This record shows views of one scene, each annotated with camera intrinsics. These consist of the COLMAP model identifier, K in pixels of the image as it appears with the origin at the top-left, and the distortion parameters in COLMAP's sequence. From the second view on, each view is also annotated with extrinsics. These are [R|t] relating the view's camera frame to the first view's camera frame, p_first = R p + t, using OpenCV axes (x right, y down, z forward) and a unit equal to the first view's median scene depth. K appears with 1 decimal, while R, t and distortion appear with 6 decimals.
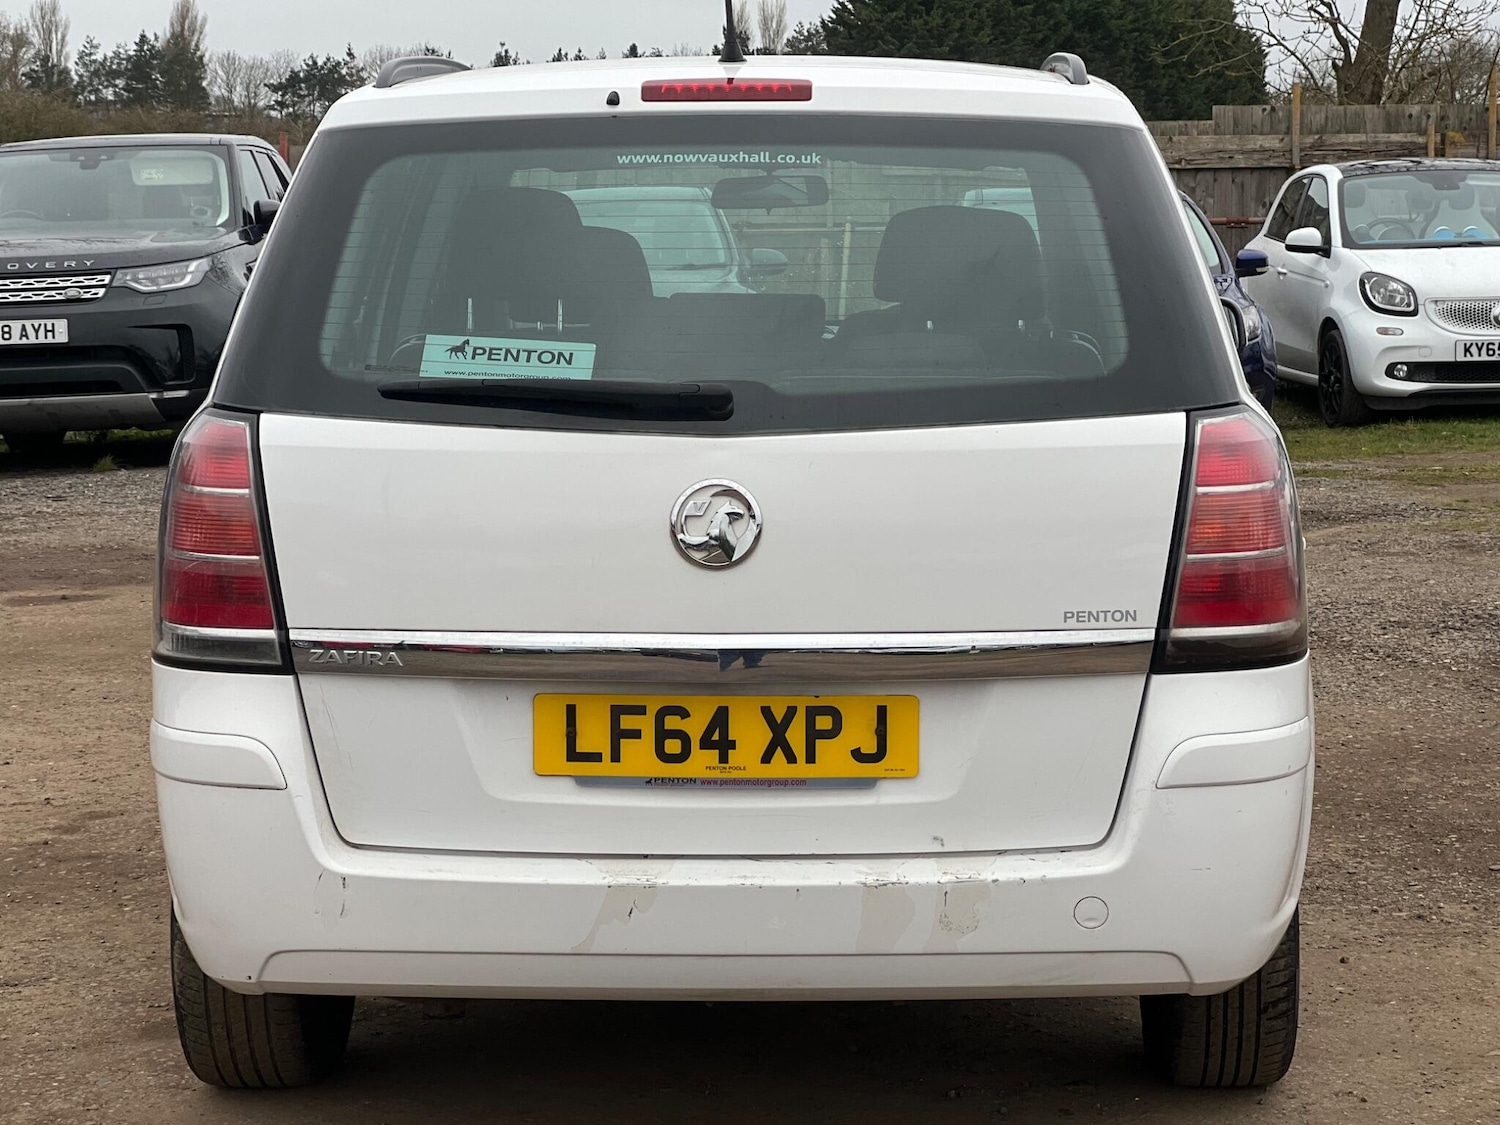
lens RADIAL K [[3306.1, 0, 754.3], [0, 3306.1, 477.7], [0, 0, 1]] dist [-0.362164, 9.417041]
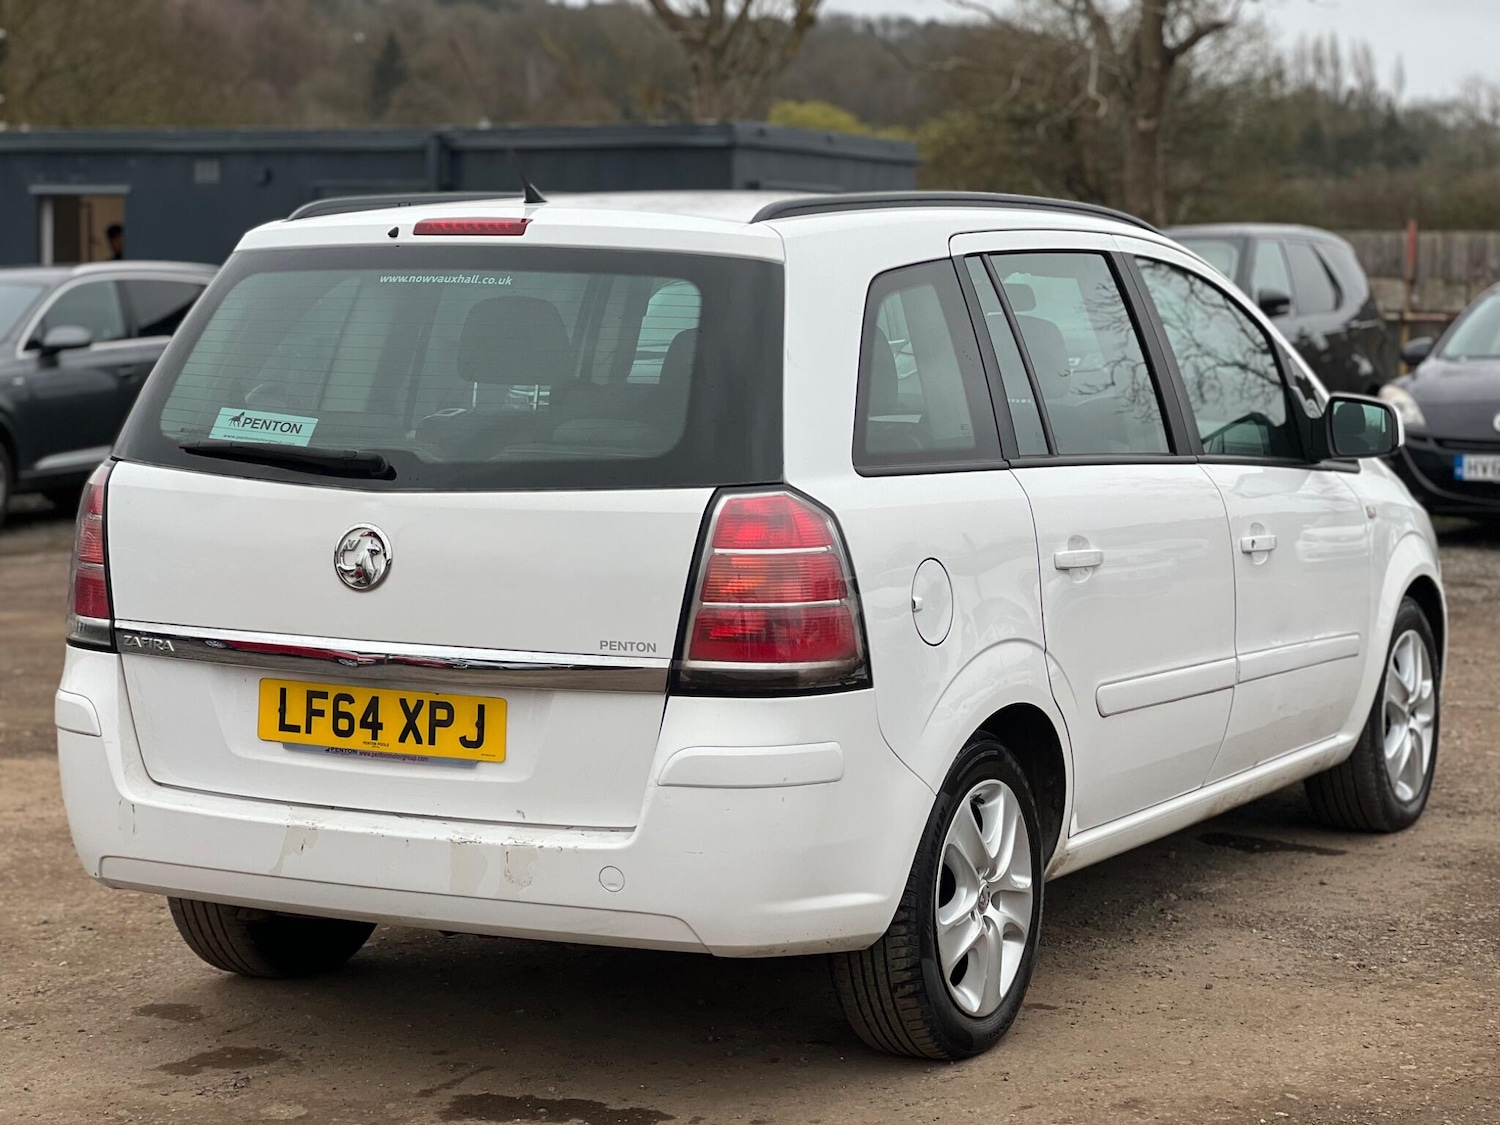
lens RADIAL K [[3306.1, 0, 754.3], [0, 3306.1, 477.7], [0, 0, 1]] dist [-0.362164, 9.417041]
pose [[0.904026, 0.040805, -0.425525, 0.681316], [-0.051143, 0.998608, -0.012895, -0.008591], [0.424407, 0.033420, 0.904855, -0.126936]]
